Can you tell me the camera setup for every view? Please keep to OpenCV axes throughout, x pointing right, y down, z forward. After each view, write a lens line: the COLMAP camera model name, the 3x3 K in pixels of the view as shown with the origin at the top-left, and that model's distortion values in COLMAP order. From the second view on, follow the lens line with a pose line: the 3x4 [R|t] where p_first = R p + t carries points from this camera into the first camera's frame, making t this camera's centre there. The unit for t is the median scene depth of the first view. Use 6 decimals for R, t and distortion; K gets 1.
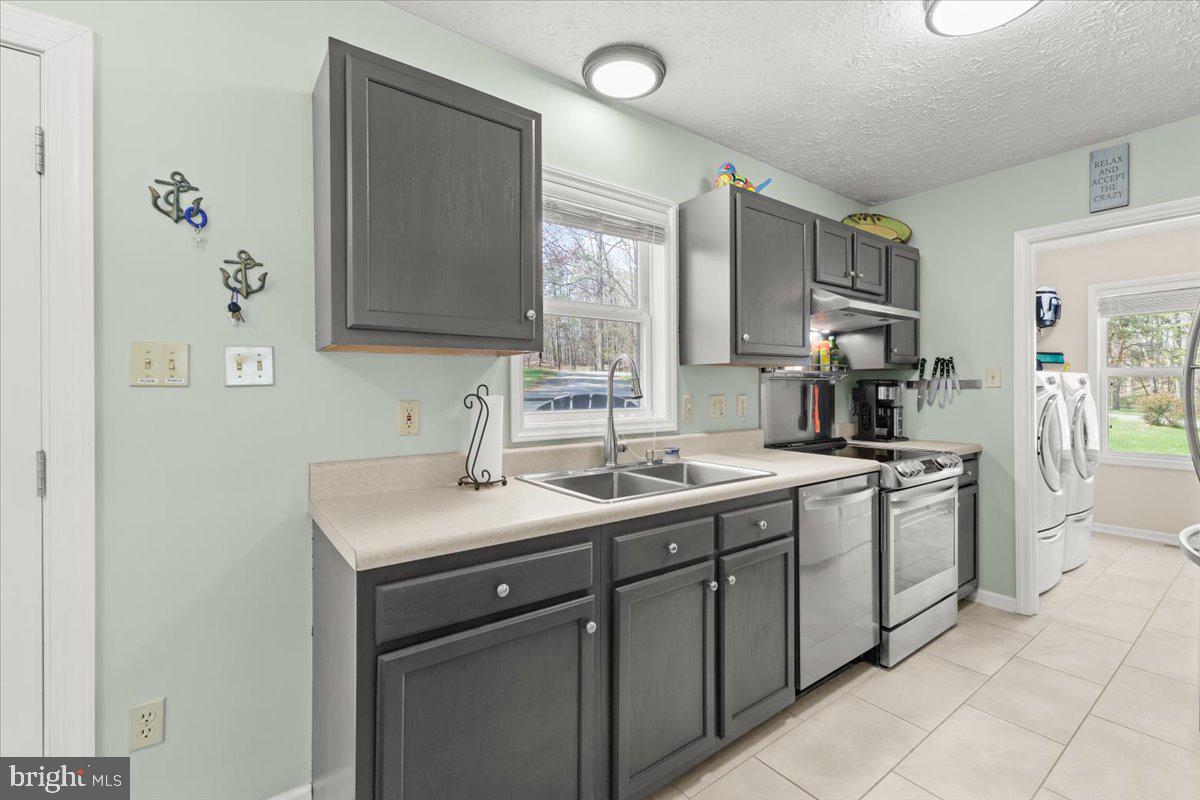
lens RADIAL K [[518.8, 0, 599.8], [0, 518.8, 393.4], [0, 0, 1]] dist [0.011889, -0.000485]
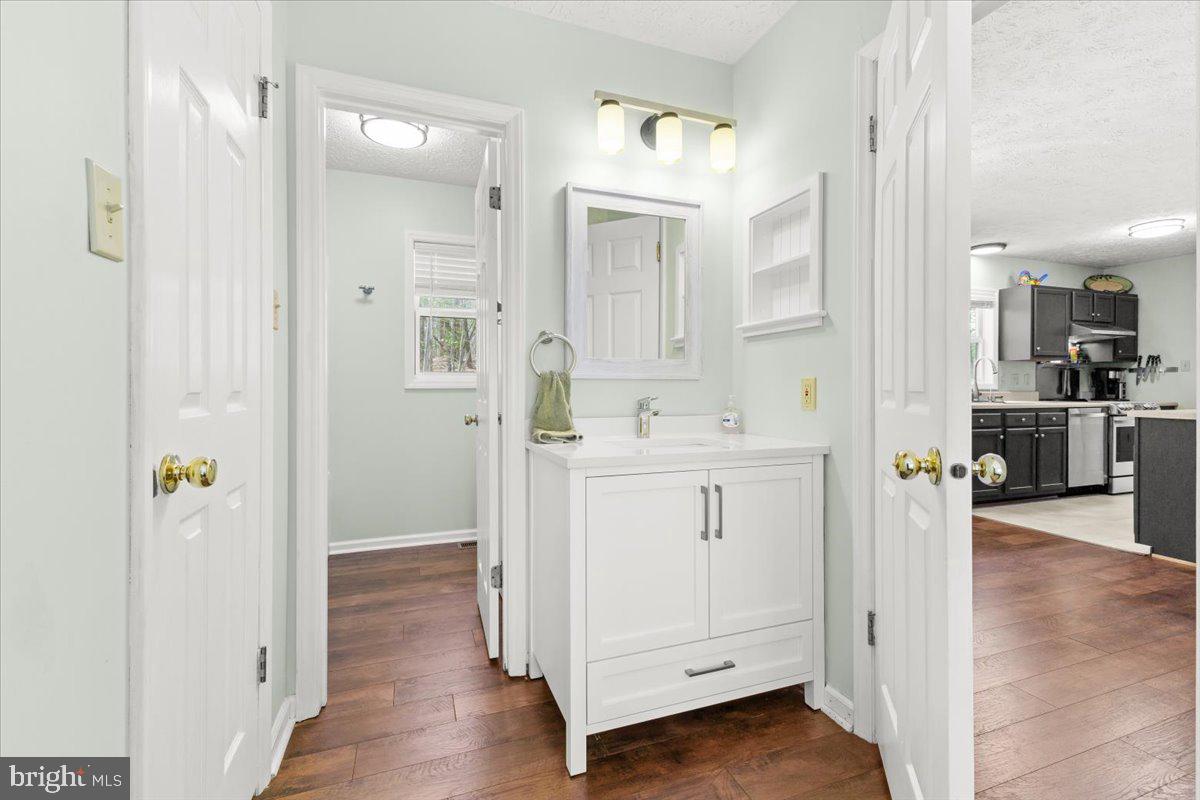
lens RADIAL K [[518.8, 0, 599.9], [0, 518.8, 393.1], [0, 0, 1]] dist [0.011889, -0.000485]
pose [[0.959582, 0.007085, -0.281339, -0.709772], [-0.006576, 0.999975, 0.002753, 0.074988], [0.281351, -0.000792, 0.959605, -1.362610]]
